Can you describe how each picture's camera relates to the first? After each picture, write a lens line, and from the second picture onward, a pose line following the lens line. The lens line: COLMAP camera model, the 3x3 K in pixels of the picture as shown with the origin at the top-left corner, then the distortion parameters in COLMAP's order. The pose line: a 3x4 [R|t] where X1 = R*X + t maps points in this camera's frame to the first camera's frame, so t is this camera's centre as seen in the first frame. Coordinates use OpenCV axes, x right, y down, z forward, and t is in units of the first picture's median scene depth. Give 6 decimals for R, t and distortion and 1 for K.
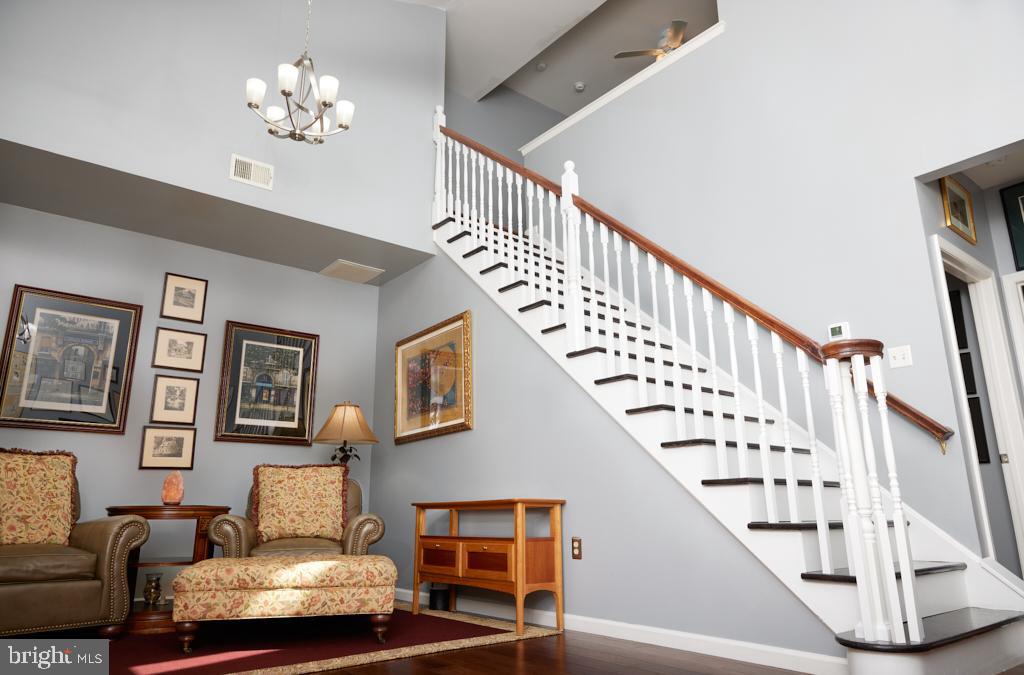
lens RADIAL K [[671.5, 0, 512.3], [0, 671.5, 337.3], [0, 0, 1]] dist [-0.009492, 0.008660]
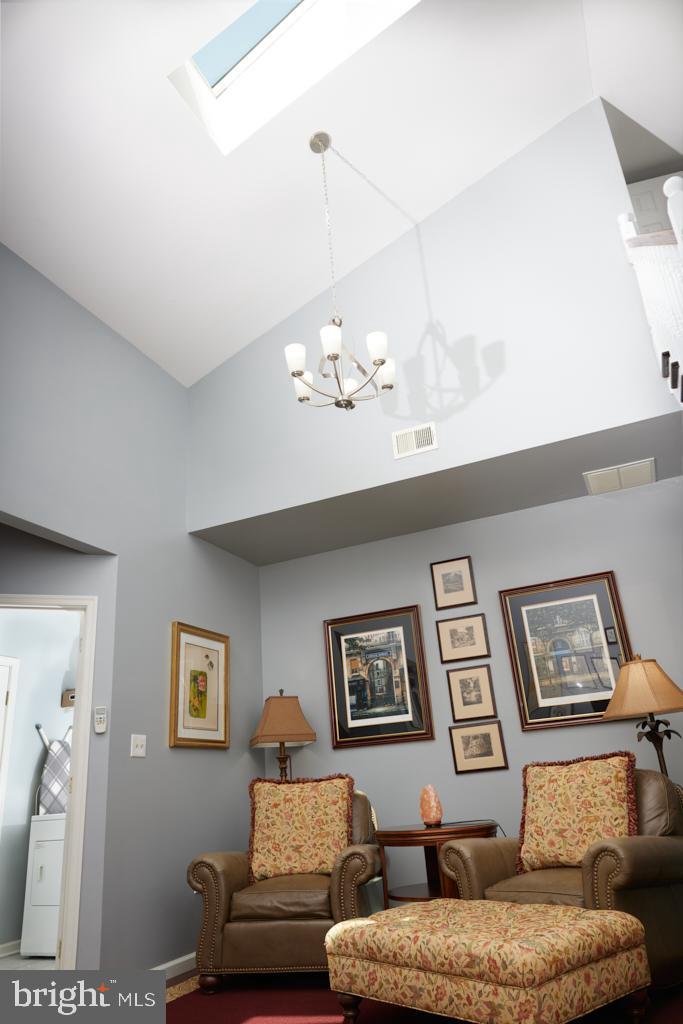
lens RADIAL K [[693.8, 0, 341.2], [0, 693.8, 514.8], [0, 0, 1]] dist [-0.006629, 0.002054]
pose [[0.449946, -0.354846, -0.819532, 0.310646], [0.293172, 0.925505, -0.239772, 0.046146], [0.843563, -0.132380, 0.520458, 0.413648]]
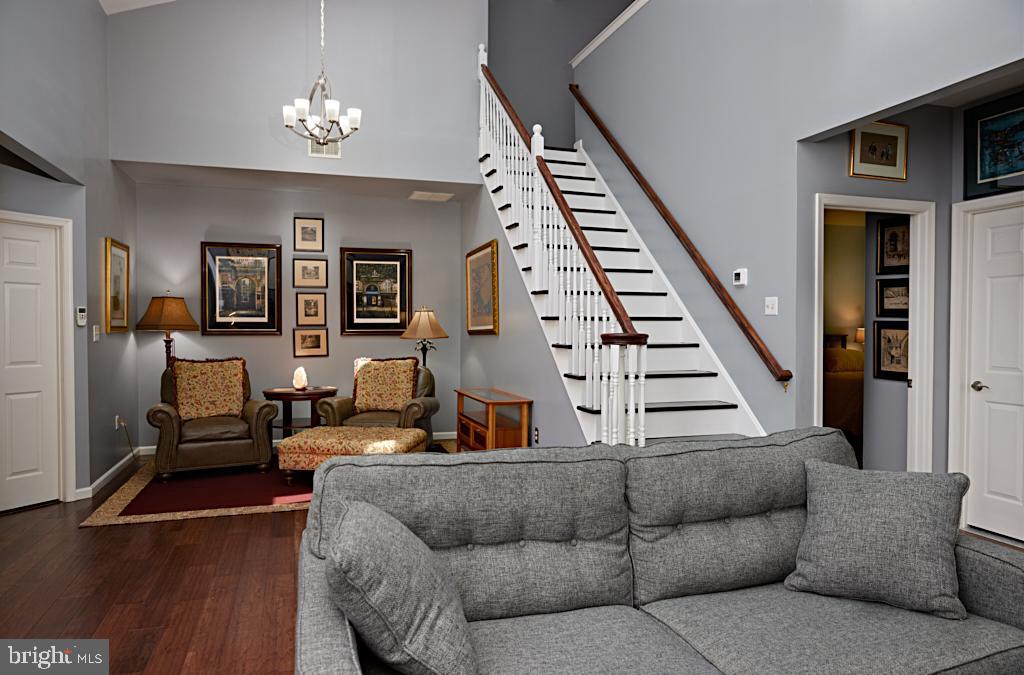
lens RADIAL K [[671.5, 0, 513.4], [0, 671.5, 335.1], [0, 0, 1]] dist [-0.009492, 0.008660]
pose [[0.934972, 0.013854, -0.354450, 0.441781], [0.083062, 0.962905, 0.256738, -0.199772], [0.344859, -0.269485, 0.899139, -0.166900]]
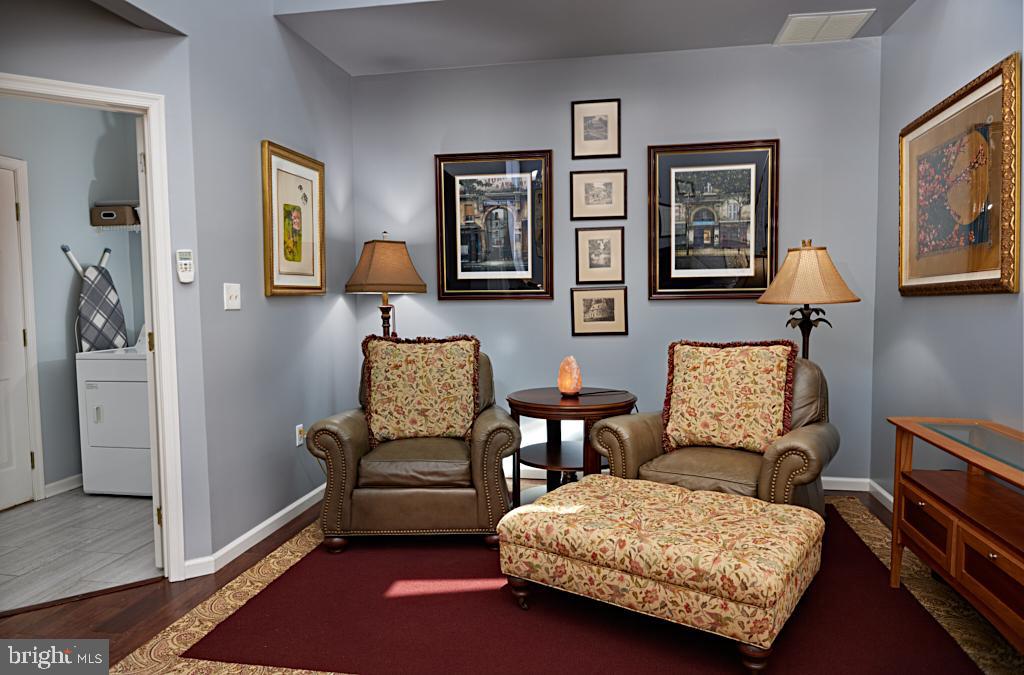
lens RADIAL K [[671.5, 0, 512.6], [0, 671.5, 338.4], [0, 0, 1]] dist [-0.009492, 0.008660]
pose [[0.656508, 0.049517, -0.752692, 0.079750], [0.198855, 0.951185, 0.236018, -0.032526], [0.727636, -0.304624, 0.614614, 0.389023]]
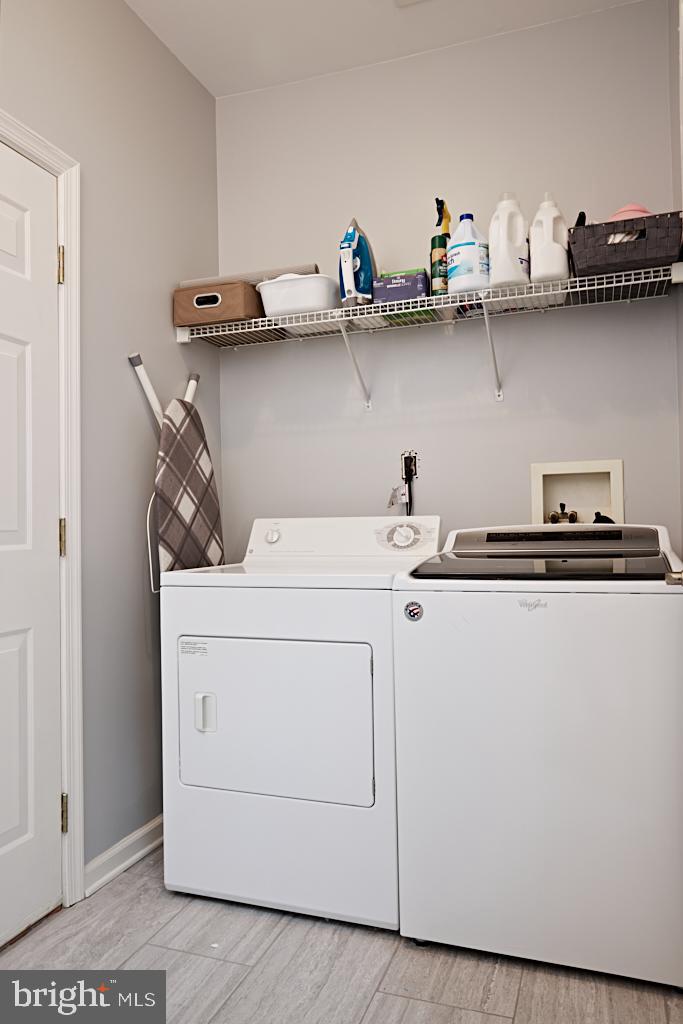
lens RADIAL K [[720.7, 0, 340.1], [0, 720.7, 509.2], [0, 0, 1]] dist [-0.005334, -0.000595]
pose [[0.524621, -0.022043, -0.851051, -0.545226], [0.229094, 0.966445, 0.116191, 0.018532], [0.819932, -0.255926, 0.512067, 0.384248]]
